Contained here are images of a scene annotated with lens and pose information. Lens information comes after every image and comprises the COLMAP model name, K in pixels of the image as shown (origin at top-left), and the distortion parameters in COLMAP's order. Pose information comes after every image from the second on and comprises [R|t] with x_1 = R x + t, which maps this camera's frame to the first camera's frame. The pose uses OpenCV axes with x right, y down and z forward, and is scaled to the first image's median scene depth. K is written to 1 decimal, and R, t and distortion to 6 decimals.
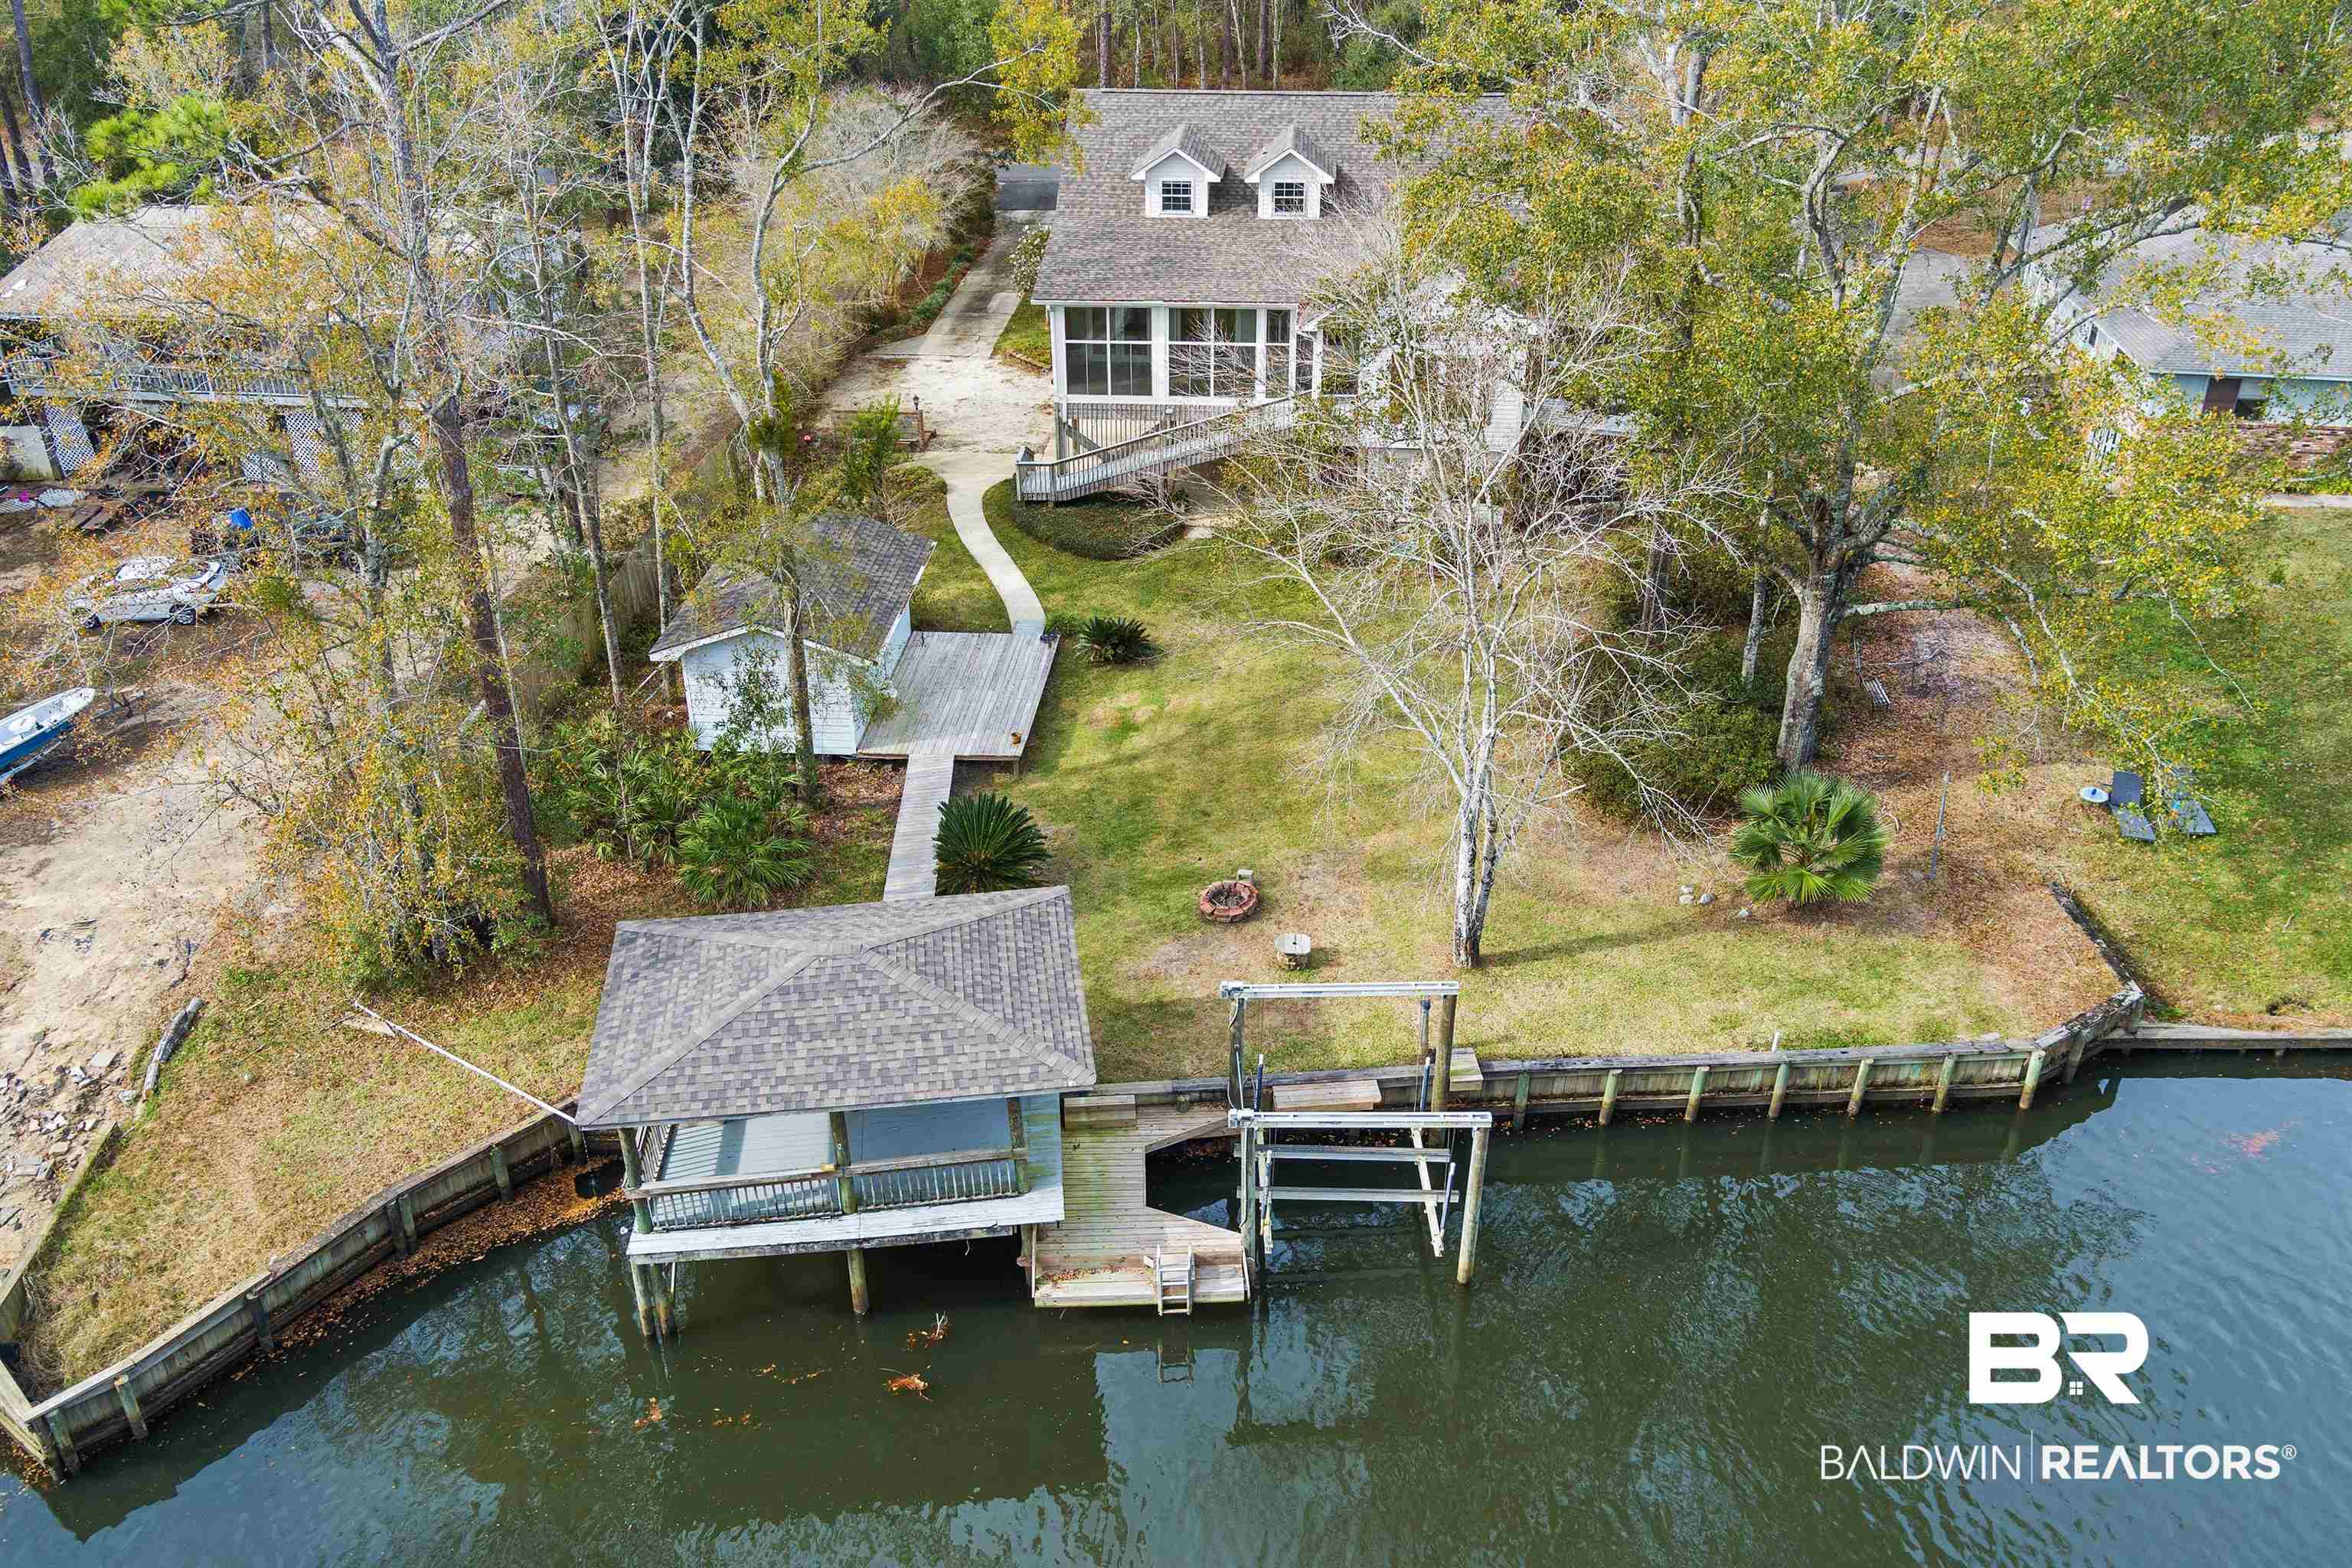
lens RADIAL K [[1940.4, 0, 1176.0], [0, 1940.4, 784.0], [0, 0, 1]] dist [-0.089763, 0.042853]
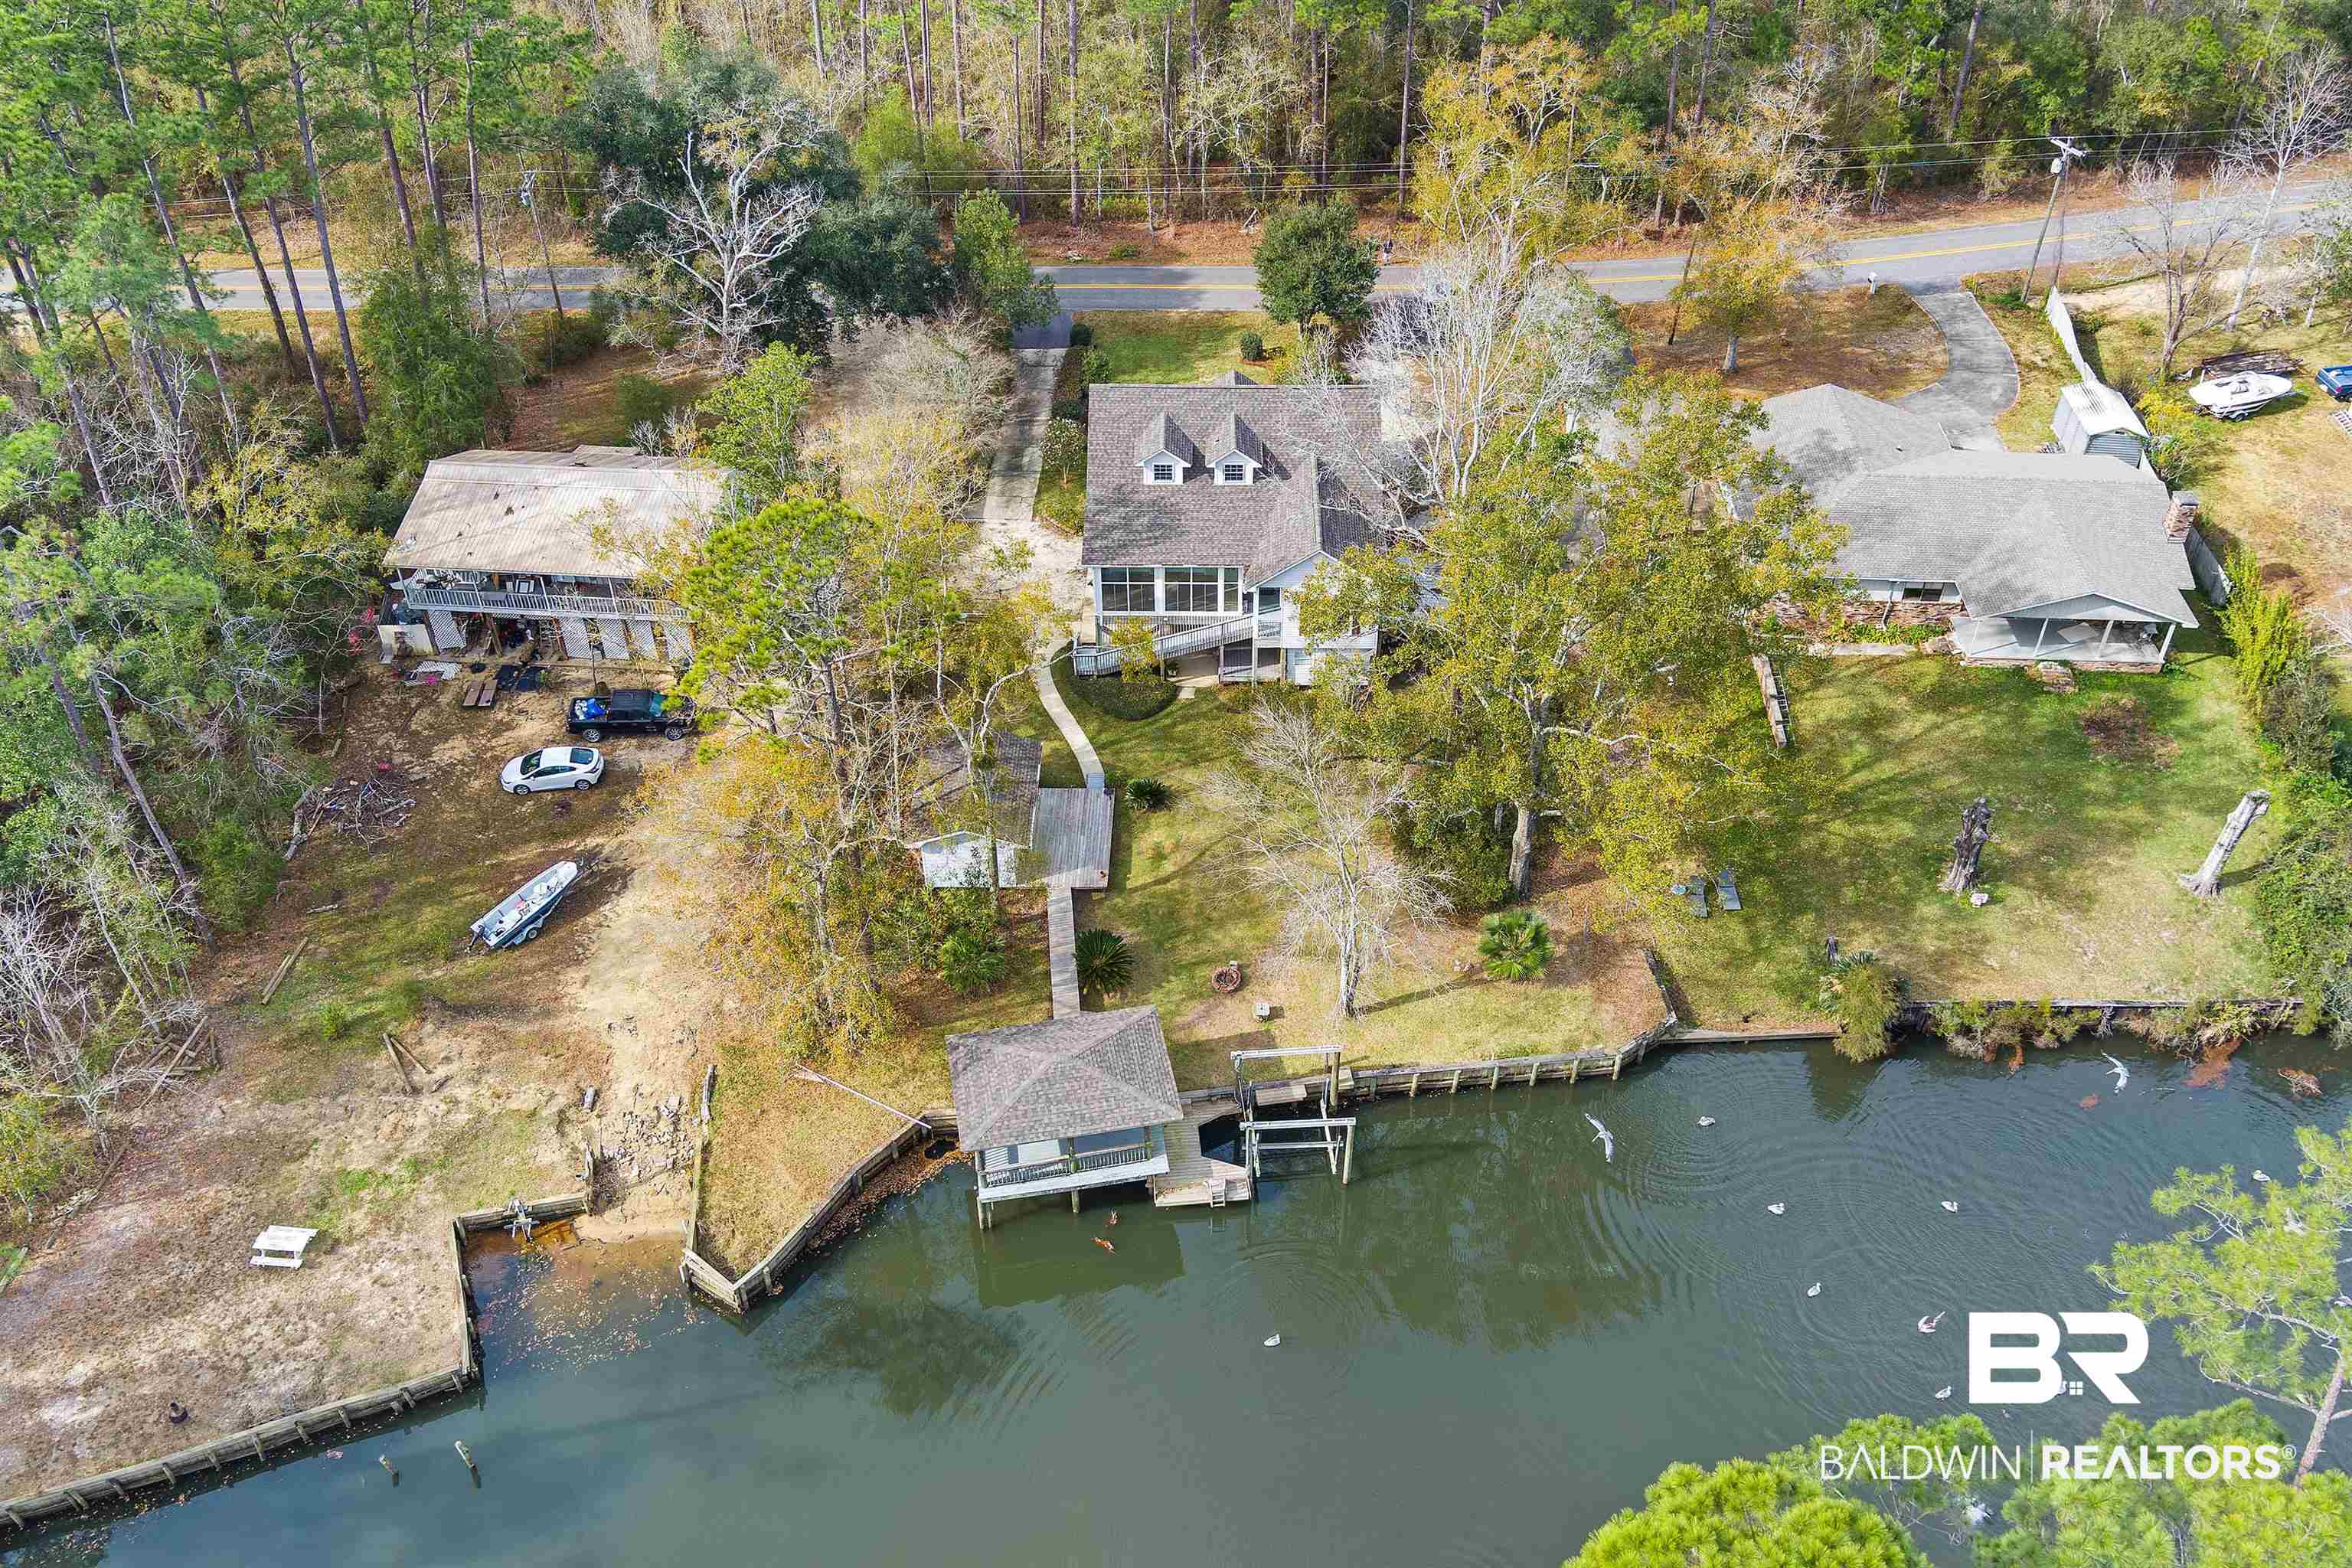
lens RADIAL K [[1940.4, 0, 1176.0], [0, 1940.4, 784.0], [0, 0, 1]] dist [-0.089763, 0.042853]
pose [[0.998156, -0.044027, 0.041782, -0.108119], [0.035957, 0.983493, 0.177337, -0.539038], [-0.048900, -0.175508, 0.983263, -0.996410]]
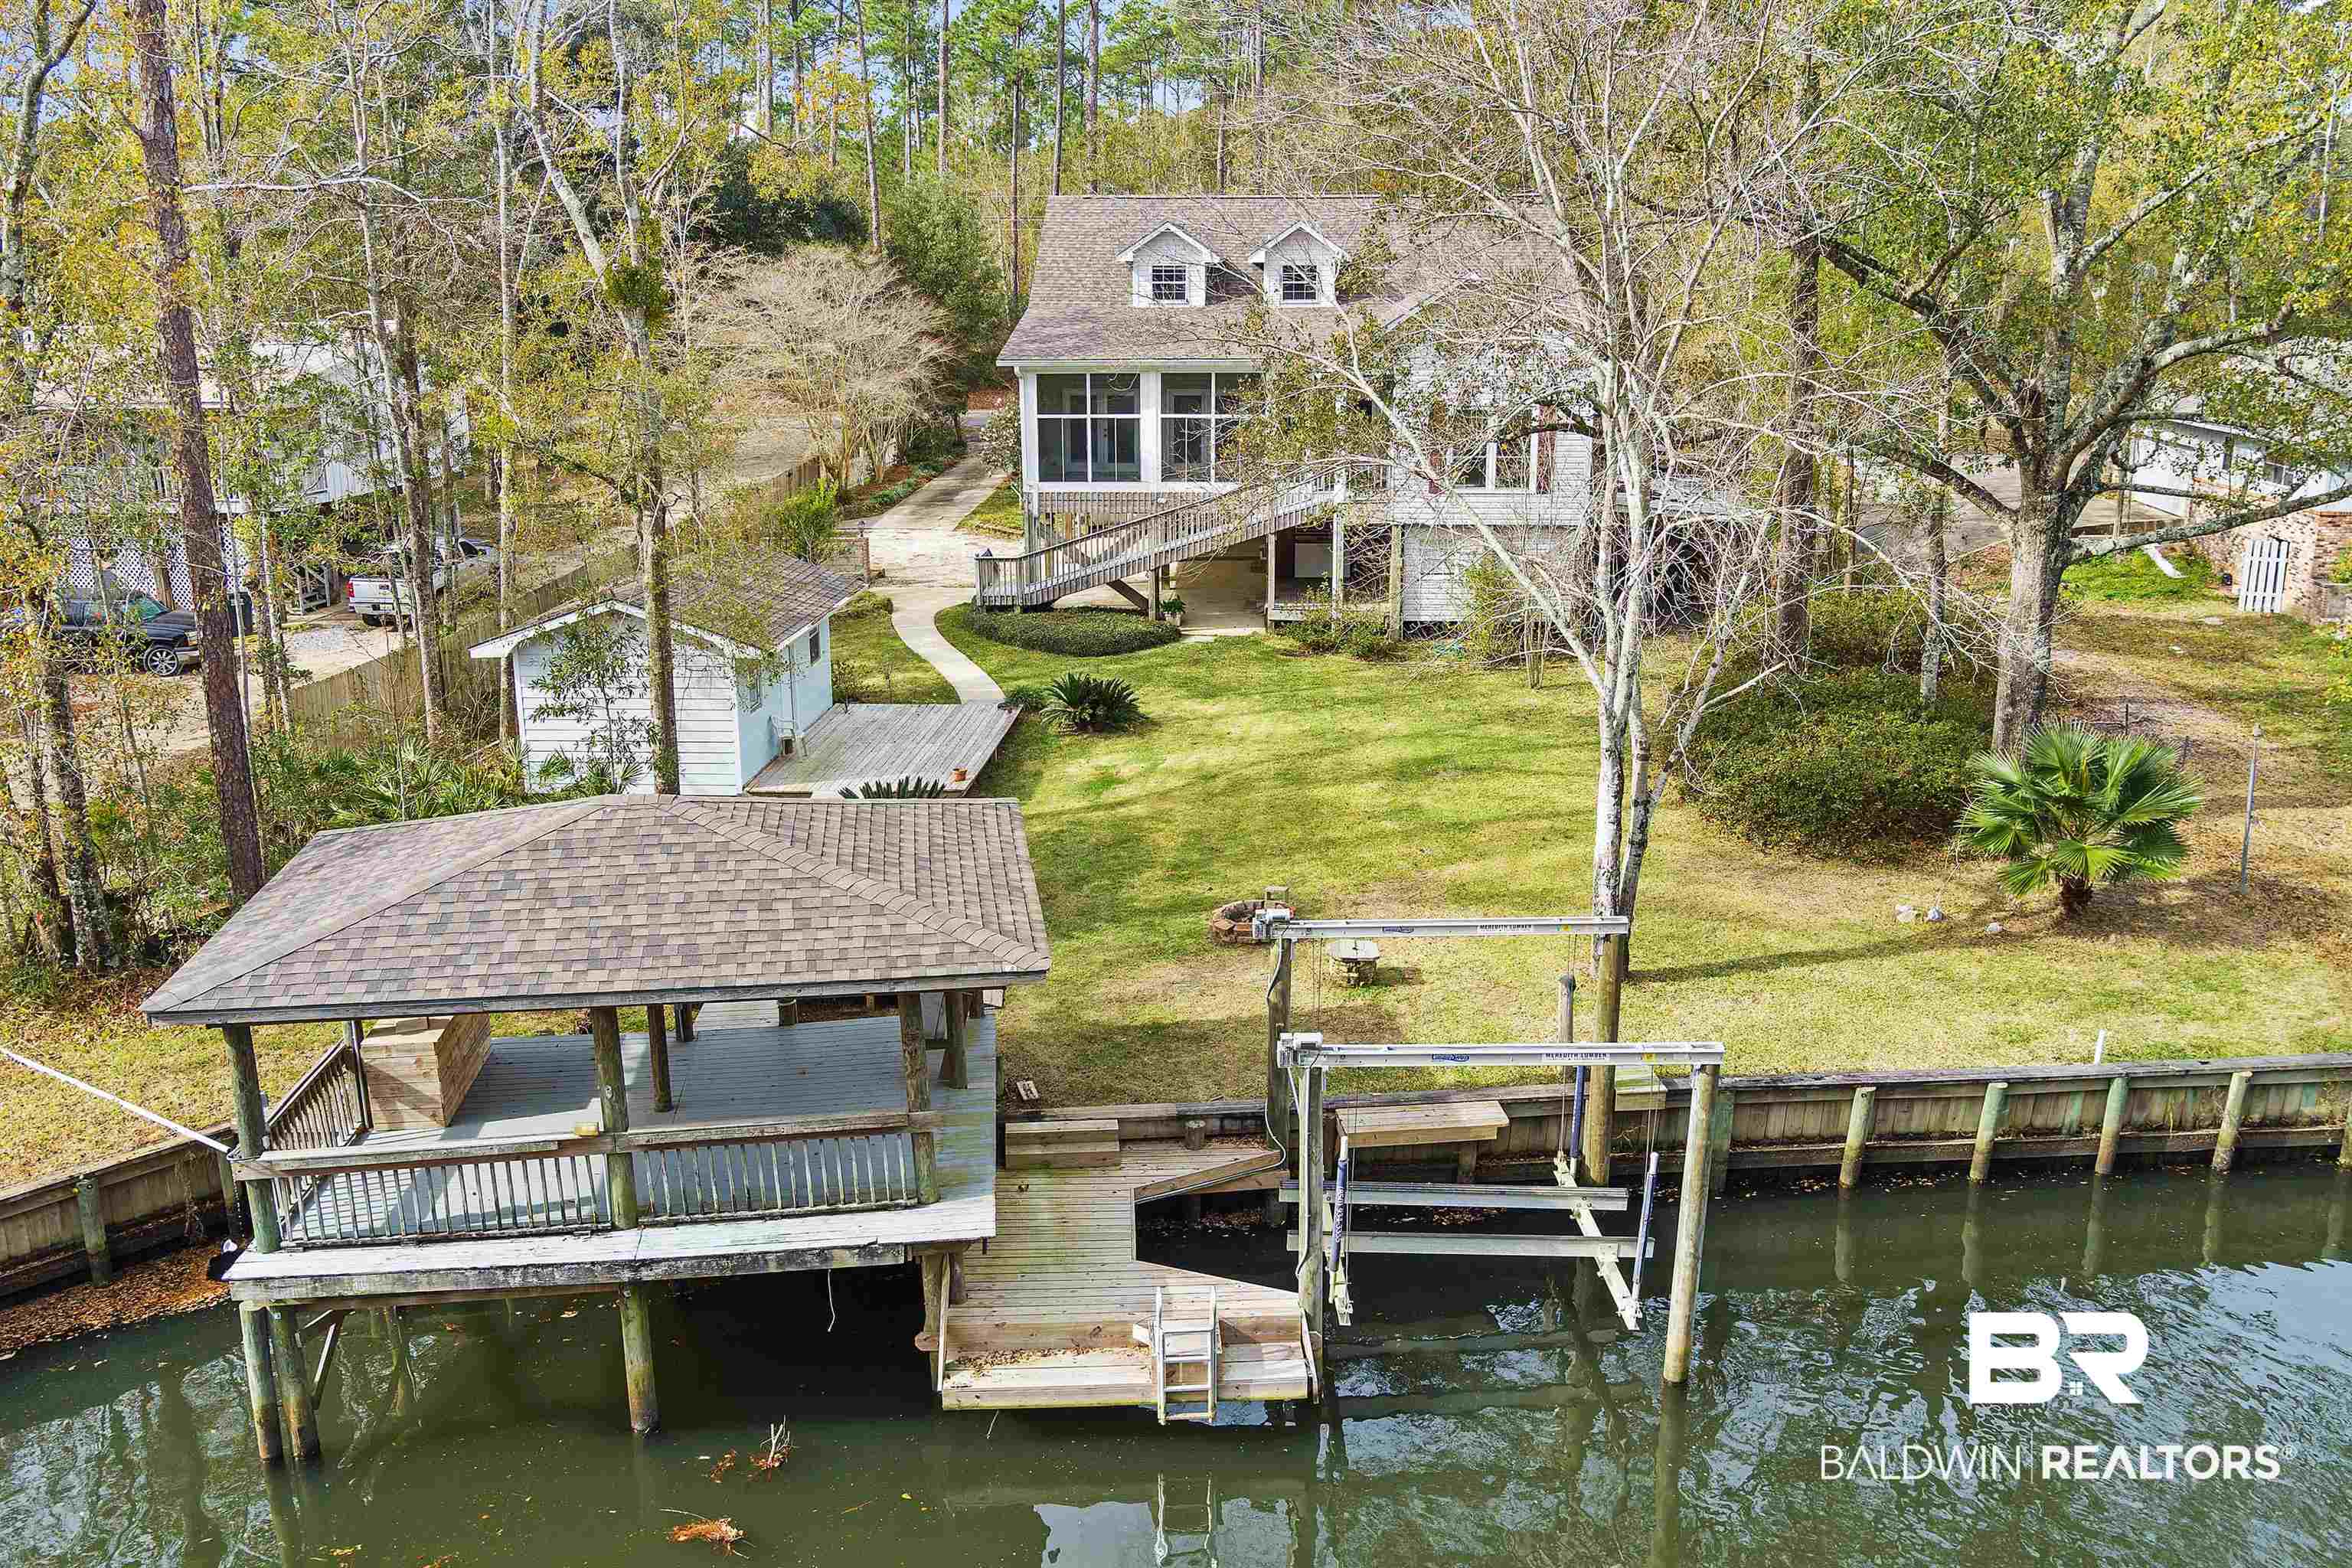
lens RADIAL K [[1940.4, 0, 1176.0], [0, 1940.4, 784.0], [0, 0, 1]] dist [-0.089763, 0.042853]
pose [[0.999962, -0.002704, 0.008330, -0.007075], [0.004683, 0.968822, -0.247713, 0.203739], [-0.007400, 0.247742, 0.968798, 0.350226]]
